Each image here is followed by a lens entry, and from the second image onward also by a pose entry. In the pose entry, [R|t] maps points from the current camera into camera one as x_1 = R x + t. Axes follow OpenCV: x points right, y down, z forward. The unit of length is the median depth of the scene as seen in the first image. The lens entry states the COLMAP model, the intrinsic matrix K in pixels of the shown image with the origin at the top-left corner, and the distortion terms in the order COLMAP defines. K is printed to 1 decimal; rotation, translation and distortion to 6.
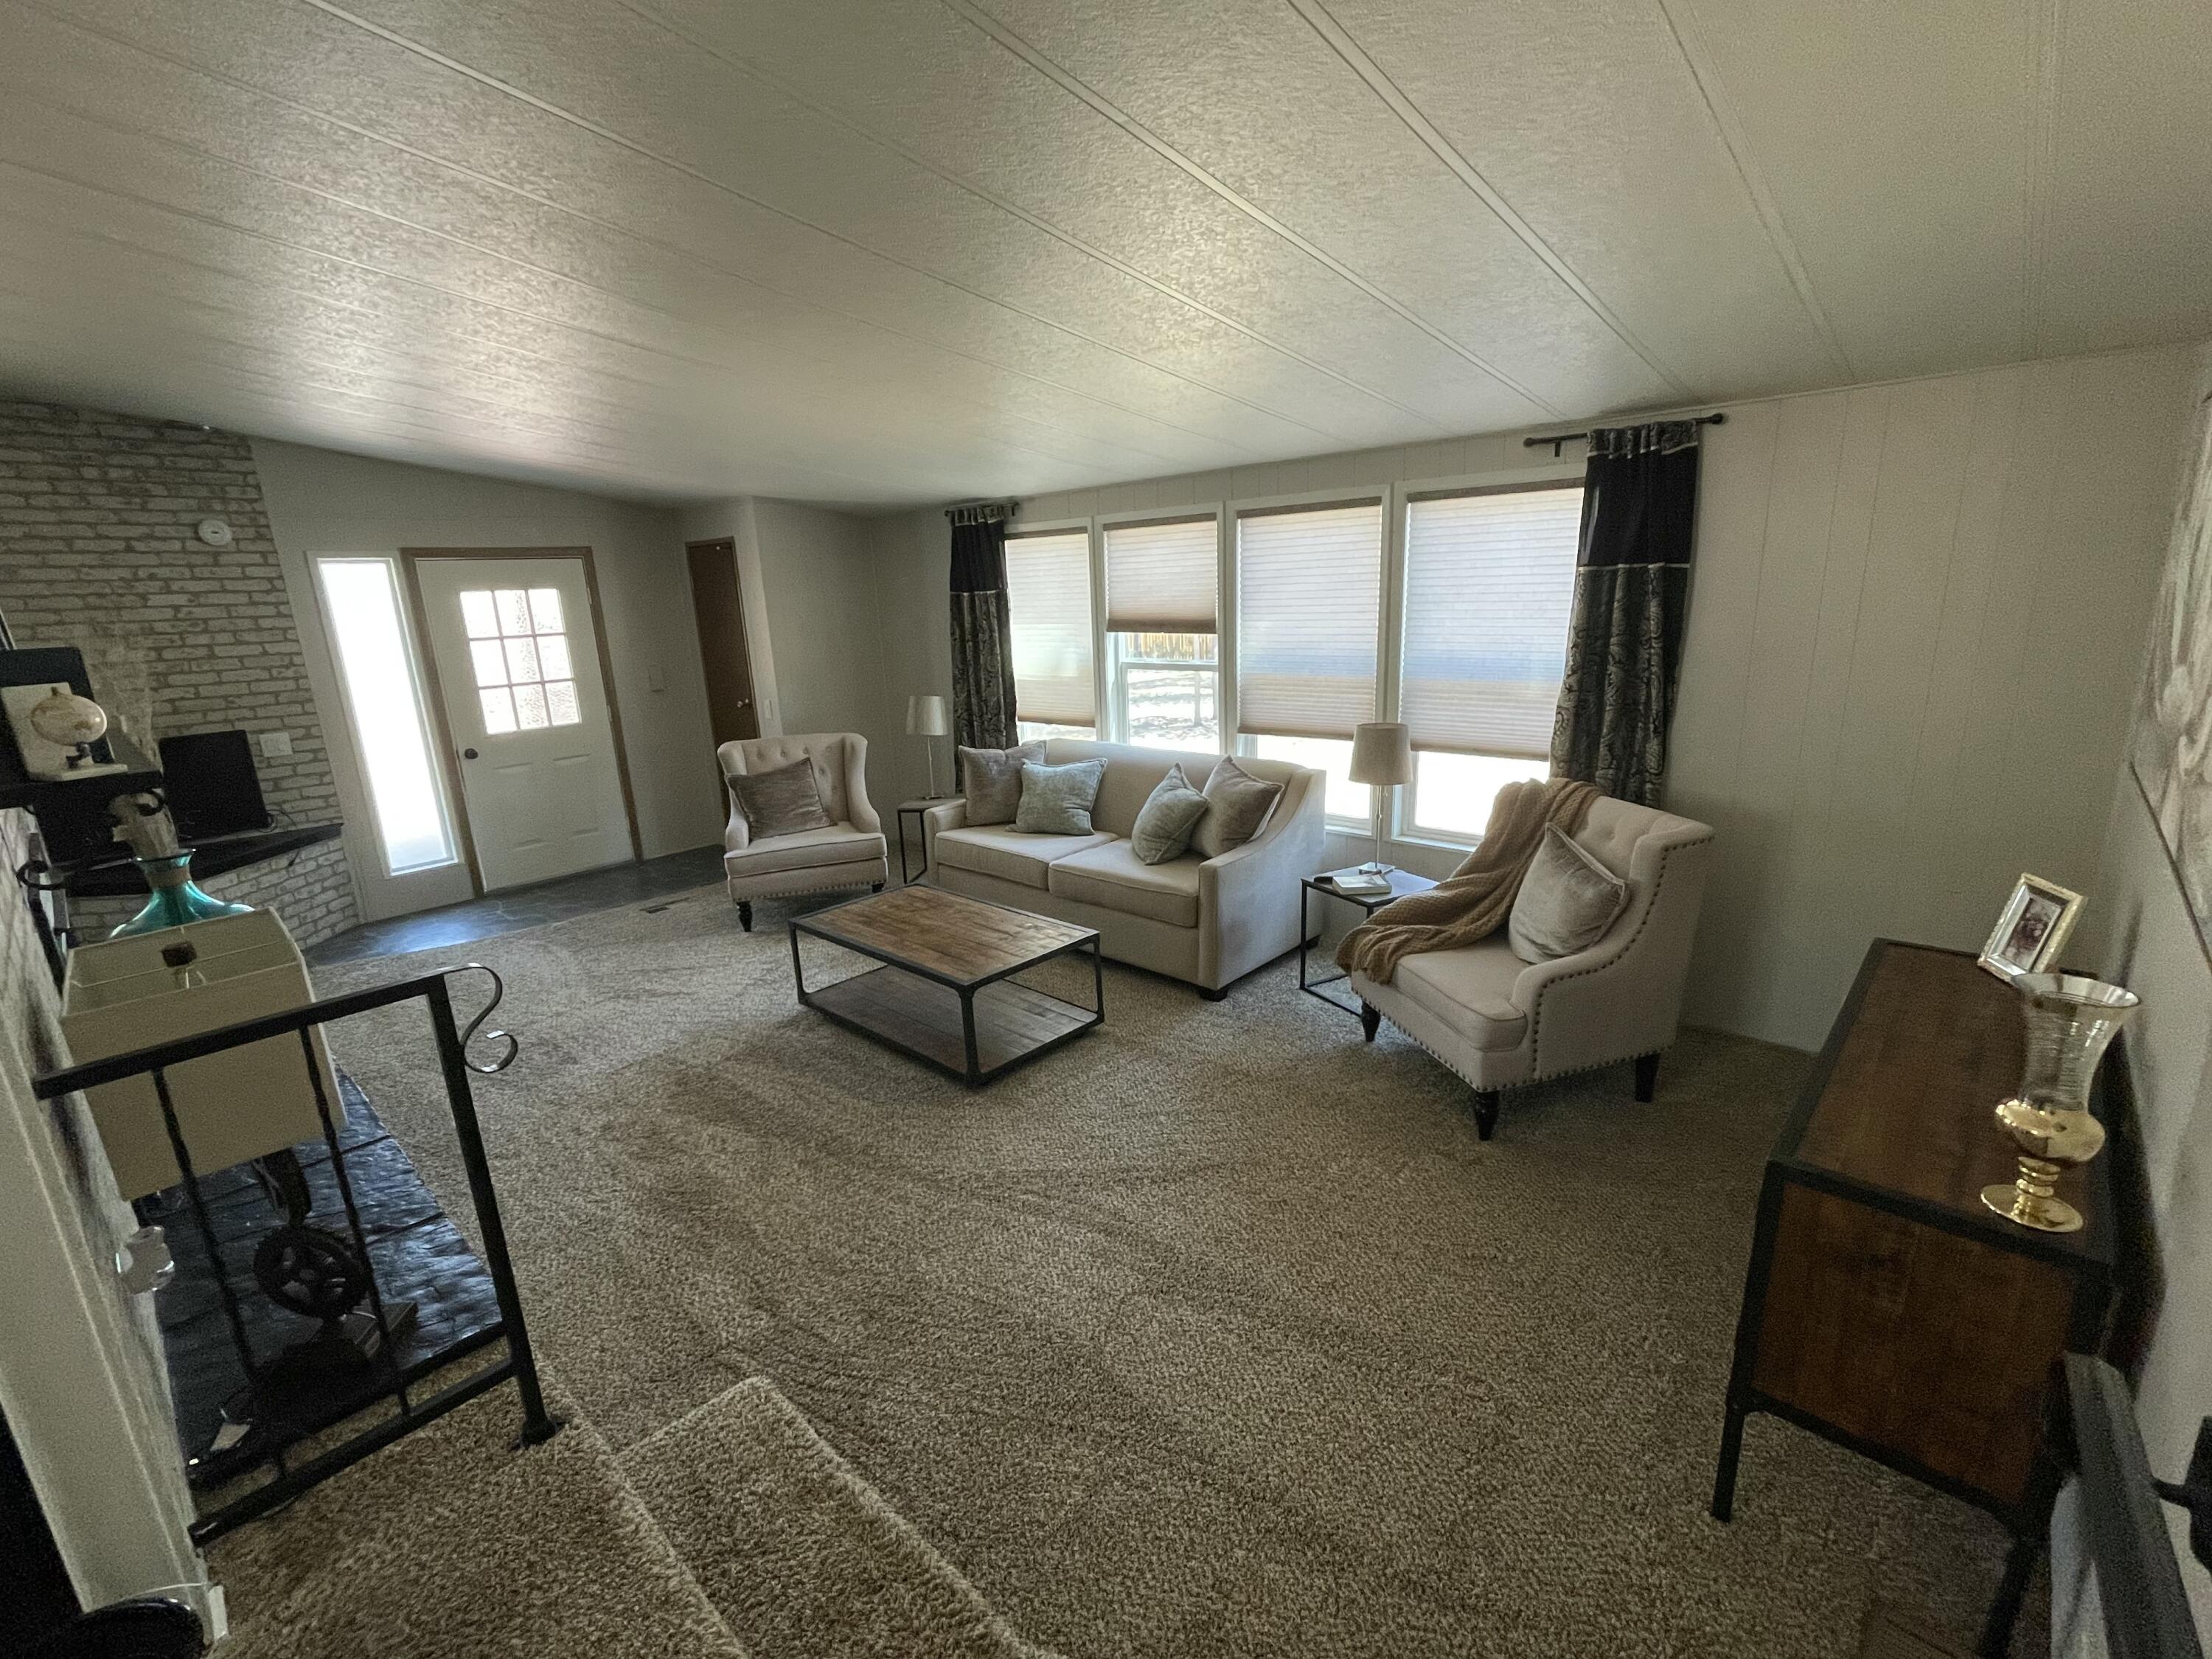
lens RADIAL K [[964.5, 0, 1097.9], [0, 964.5, 841.0], [0, 0, 1]] dist [-0.005411, -0.000014]
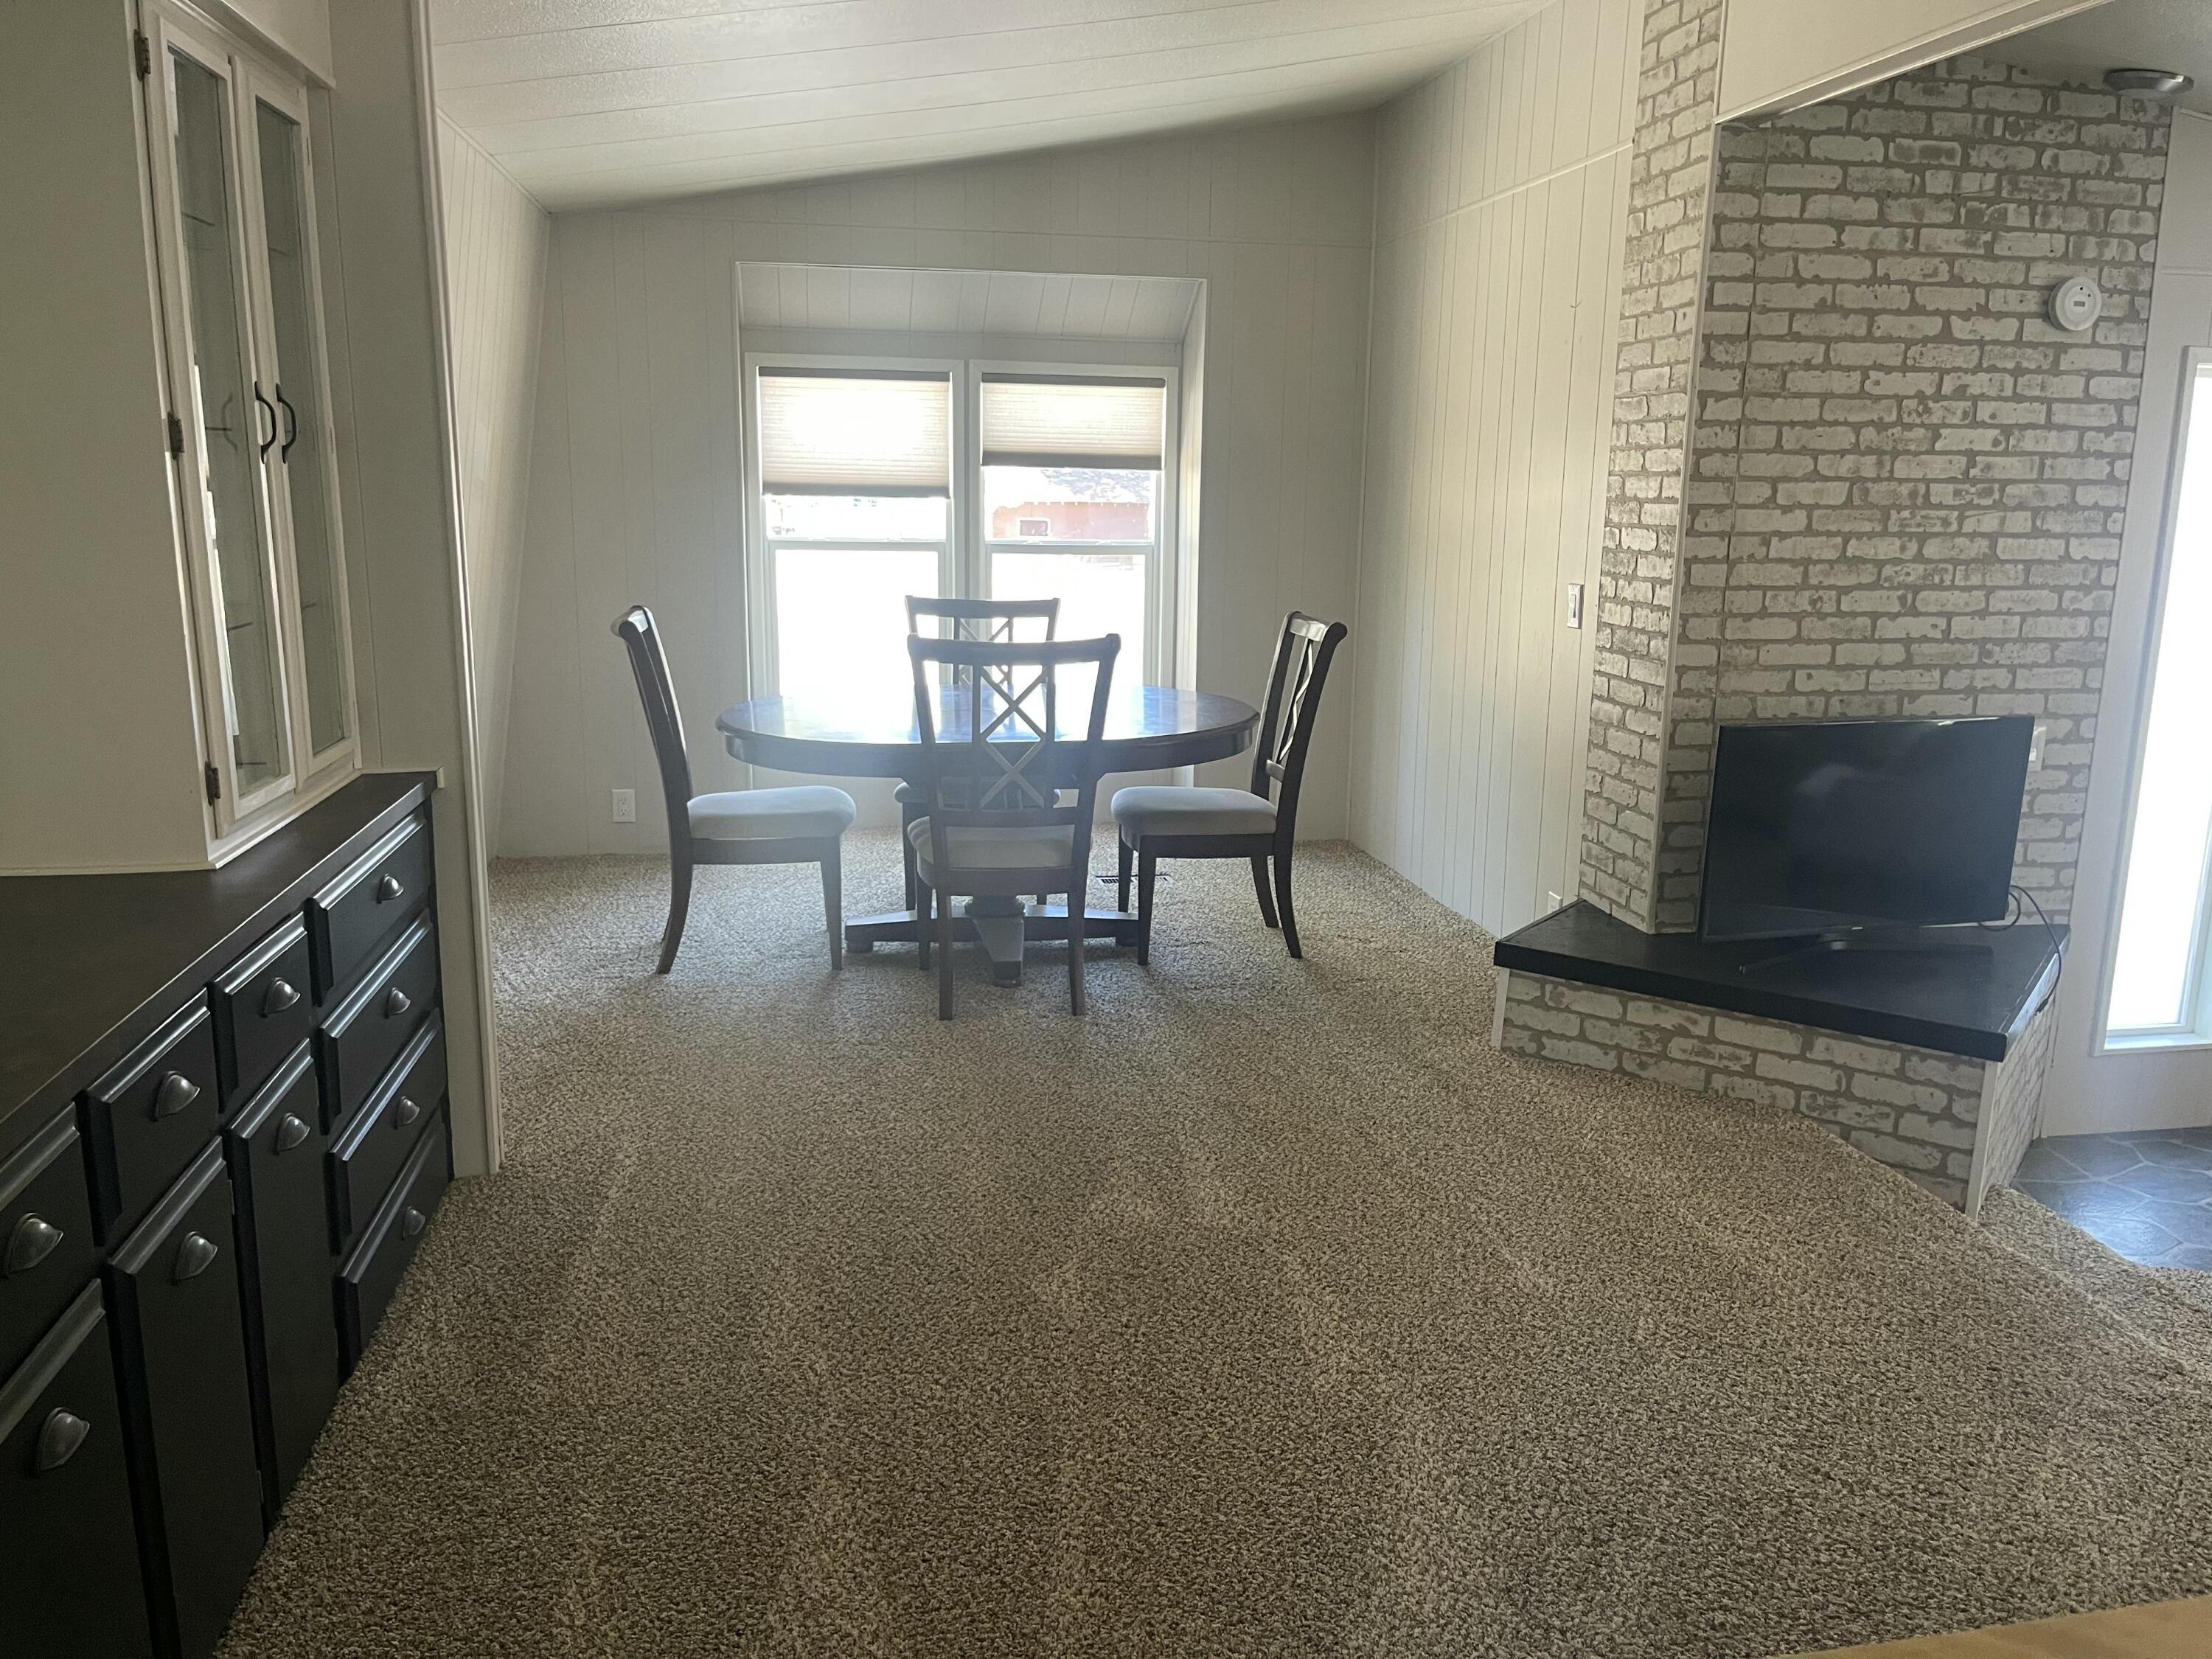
lens RADIAL K [[1654.1, 0, 1097.6], [0, 1654.1, 816.8], [0, 0, 1]] dist [0.058599, -0.075928]
pose [[0.777075, 0.171887, -0.605483, -0.744534], [-0.200161, 0.979534, 0.021187, 0.007818], [0.596733, 0.104730, 0.795576, 0.074406]]
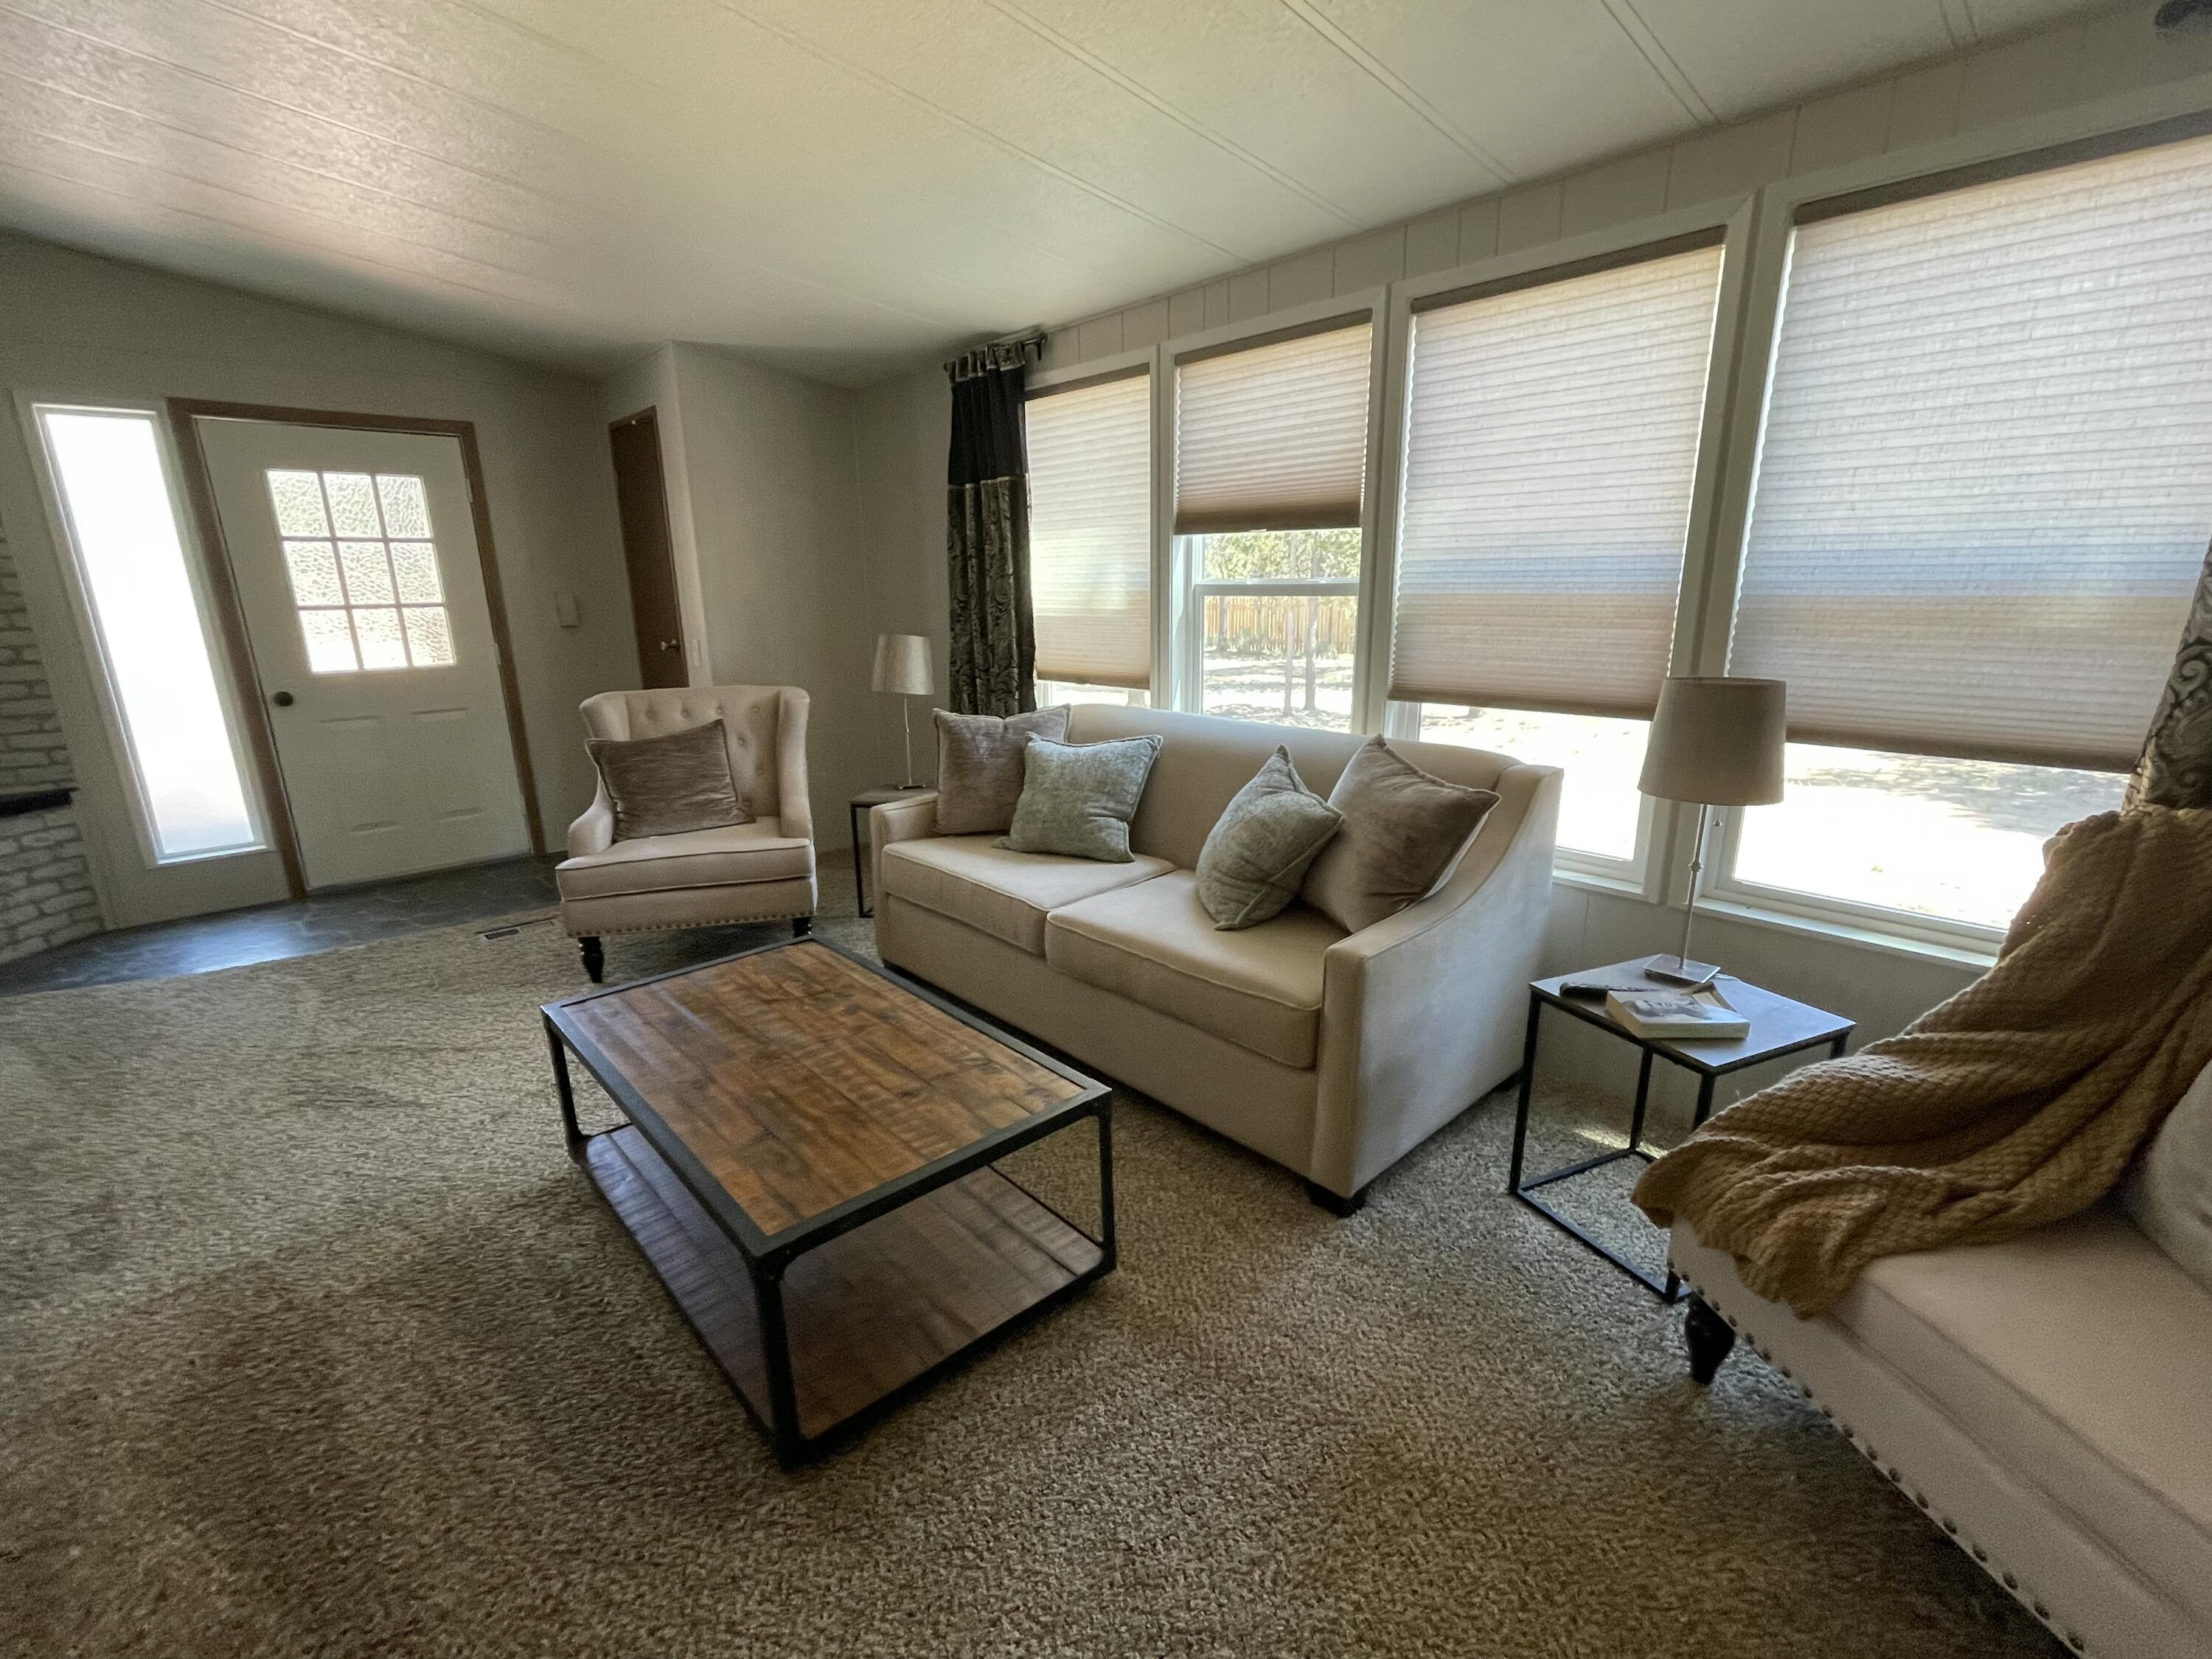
lens RADIAL K [[964.5, 0, 1104.3], [0, 964.5, 840.7], [0, 0, 1]] dist [-0.005411, -0.000014]
pose [[0.996346, 0.046190, -0.071841, 0.019524], [-0.045511, 0.998903, 0.011065, -0.024371], [0.072273, -0.007755, 0.997355, 0.389906]]
